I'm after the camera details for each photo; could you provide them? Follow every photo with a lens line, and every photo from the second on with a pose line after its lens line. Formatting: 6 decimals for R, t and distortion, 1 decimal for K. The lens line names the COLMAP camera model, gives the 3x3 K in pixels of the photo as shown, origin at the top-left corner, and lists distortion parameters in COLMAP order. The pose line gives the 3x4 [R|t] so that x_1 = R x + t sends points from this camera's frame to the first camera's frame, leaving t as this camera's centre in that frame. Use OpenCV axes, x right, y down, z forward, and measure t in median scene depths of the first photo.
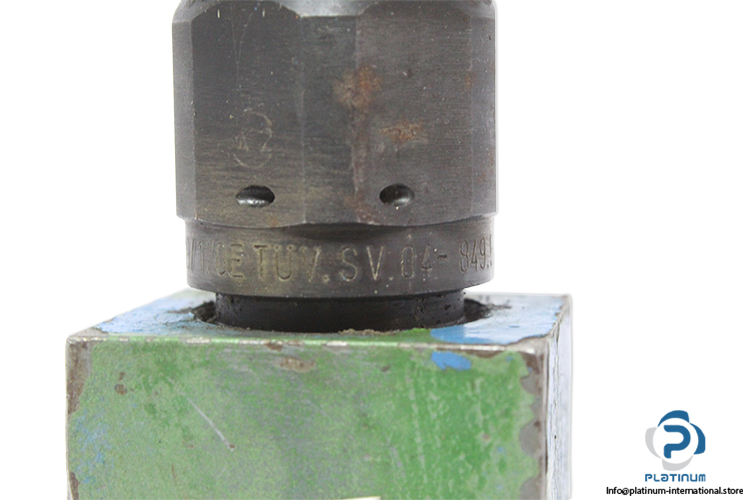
lens RADIAL K [[1689.8, 0, 379.0], [0, 1689.8, 249.8], [0, 0, 1]] dist [-0.011842, 0.000000]
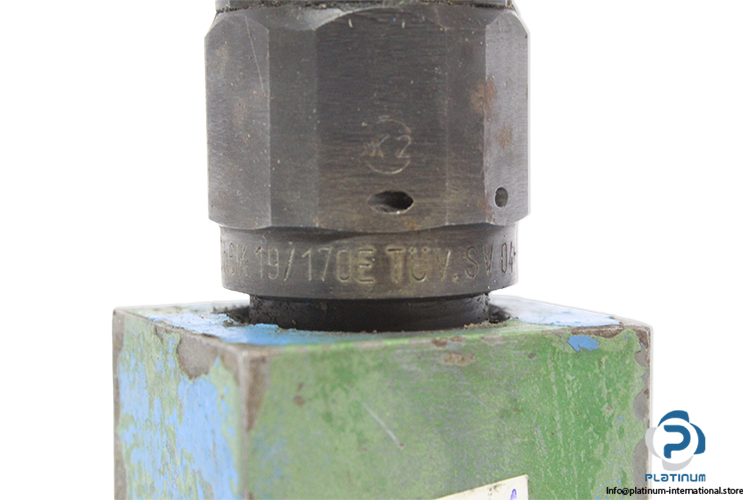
lens RADIAL K [[1689.8, 0, 400.0], [0, 1689.8, 234.5], [0, 0, 1]] dist [-0.011842, 0.000000]
pose [[0.799313, -0.039725, 0.599600, -0.696108], [0.048789, 0.998808, 0.001134, -0.012464], [-0.598931, 0.028347, 0.800299, 0.175016]]
